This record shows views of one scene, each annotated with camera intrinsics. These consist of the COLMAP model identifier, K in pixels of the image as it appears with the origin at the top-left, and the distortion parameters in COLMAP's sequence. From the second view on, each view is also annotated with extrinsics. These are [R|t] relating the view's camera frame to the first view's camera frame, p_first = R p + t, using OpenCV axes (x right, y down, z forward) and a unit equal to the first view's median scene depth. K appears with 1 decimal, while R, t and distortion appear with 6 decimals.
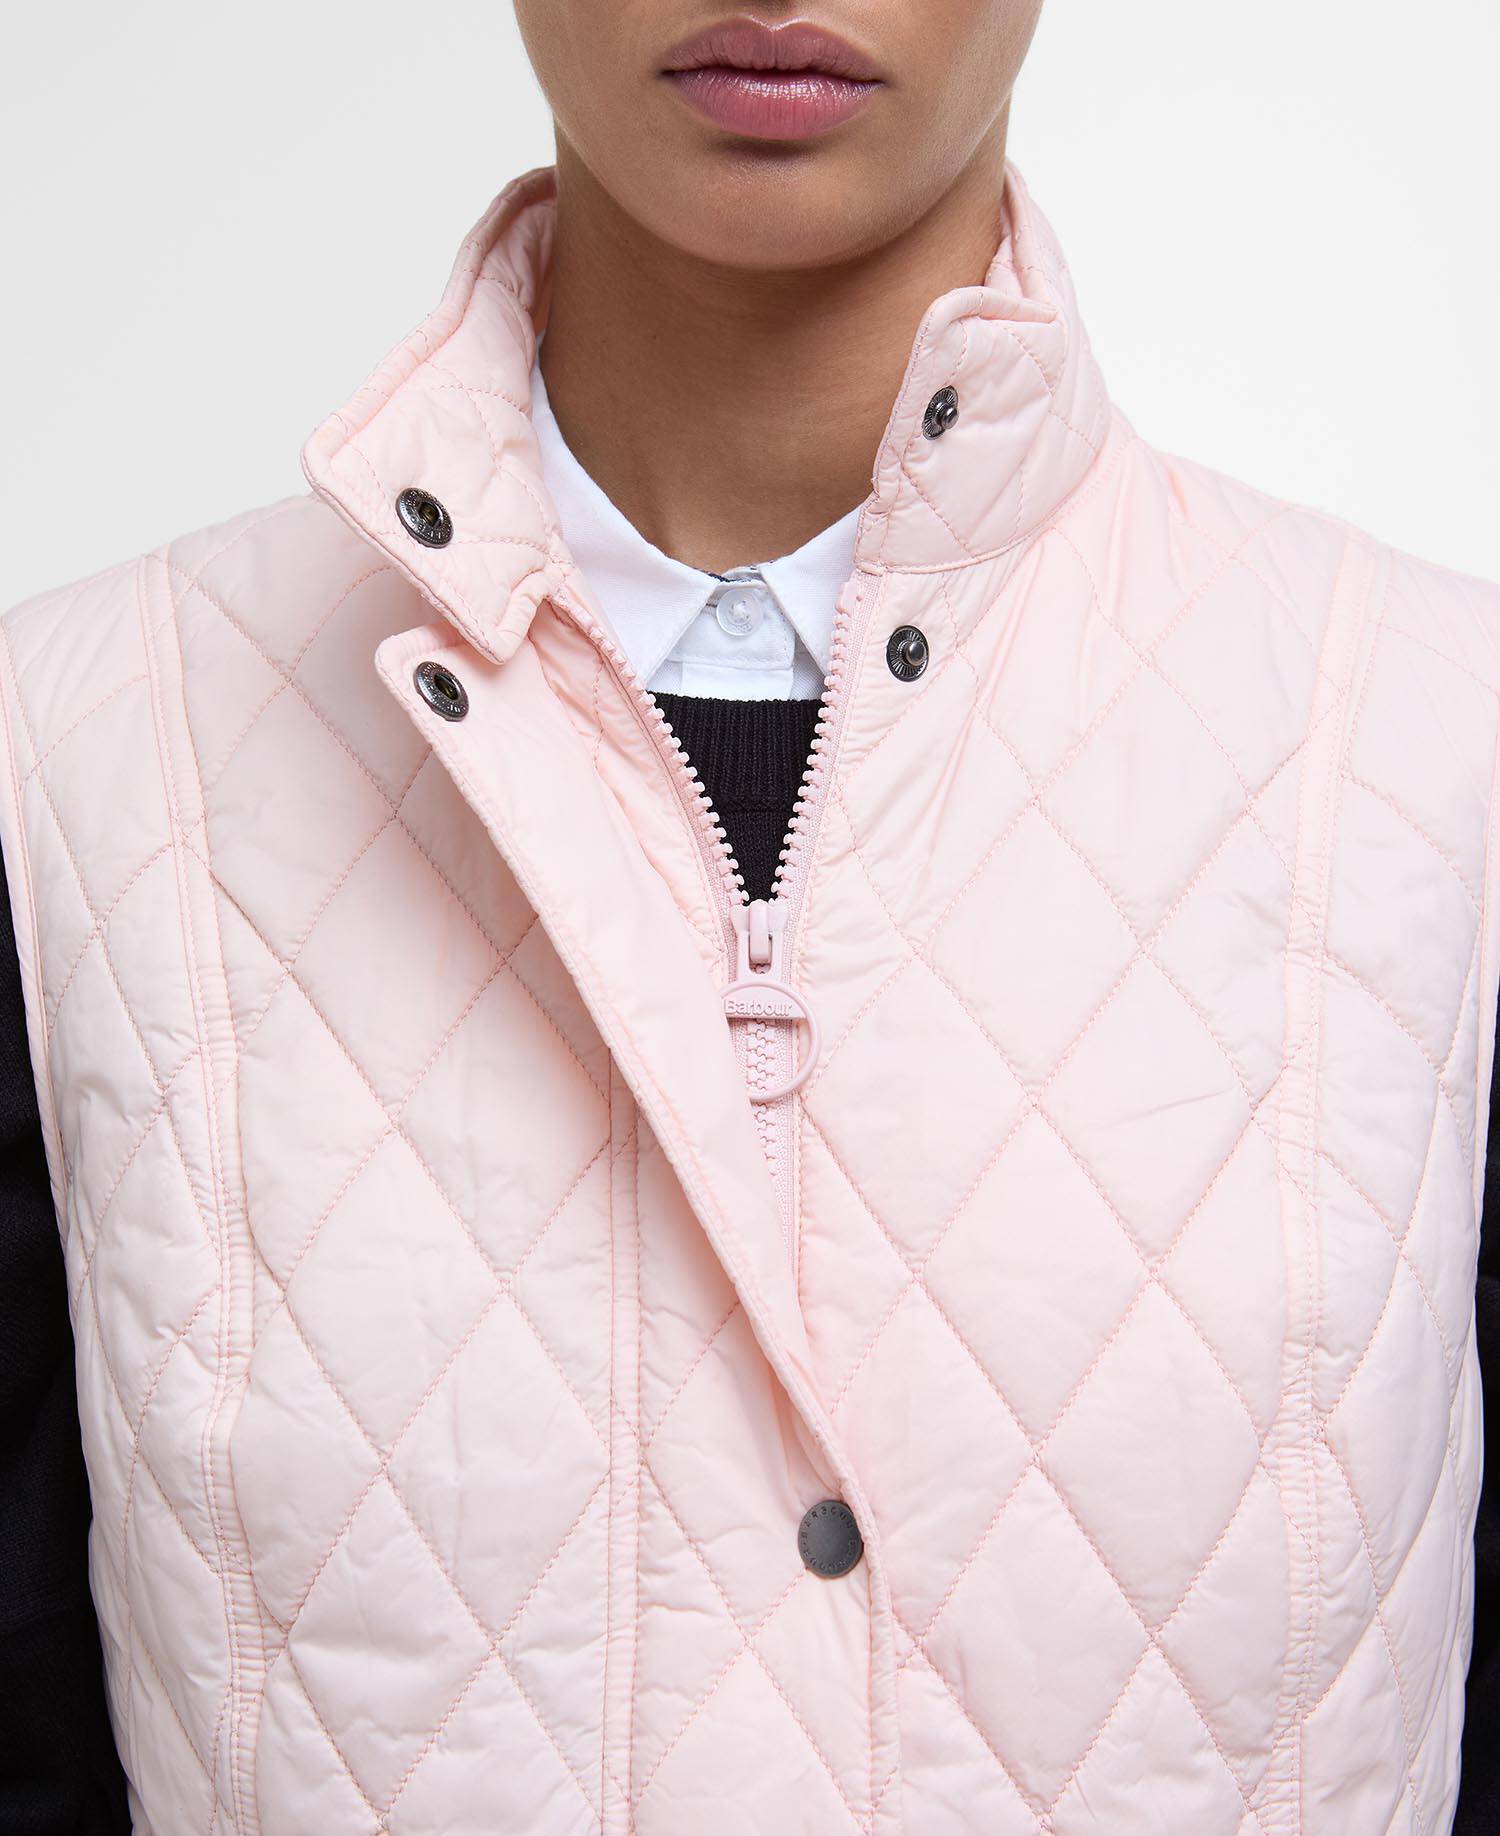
lens RADIAL K [[3432.2, 0, 632.5], [0, 3432.2, 918.2], [0, 0, 1]] dist [-0.337299, 2.887982]
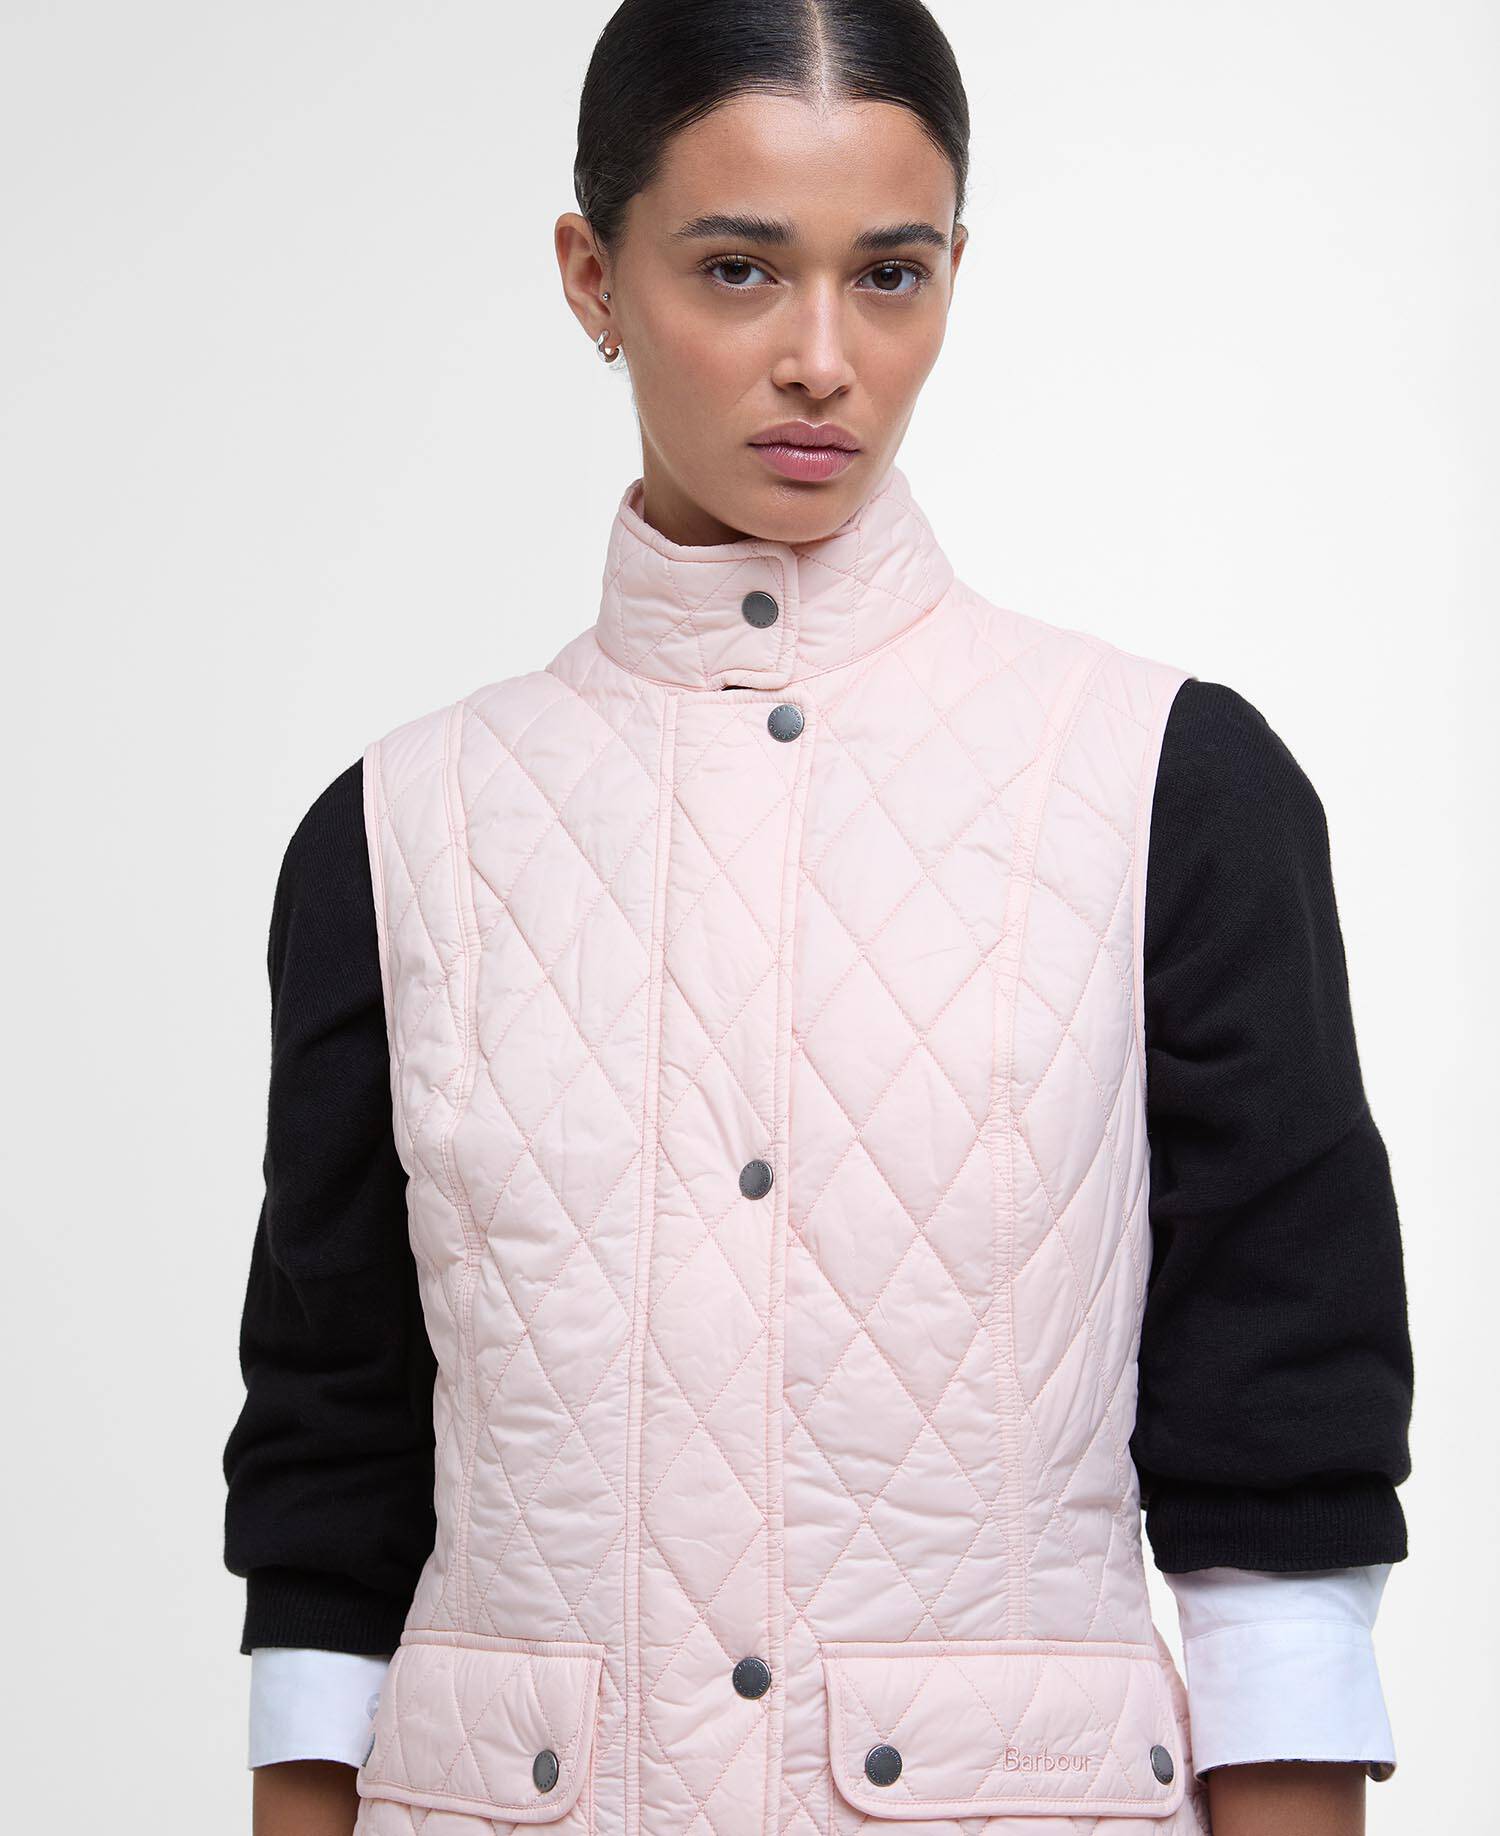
lens RADIAL K [[3209.9, 0, 750.0], [0, 3209.9, 918.0], [0, 0, 1]] dist [0.195422, -1.722199]
pose [[0.982602, -0.026963, -0.183754, 0.394276], [0.018126, 0.998604, -0.049606, 0.124165], [0.184835, 0.045412, 0.981720, -0.794194]]
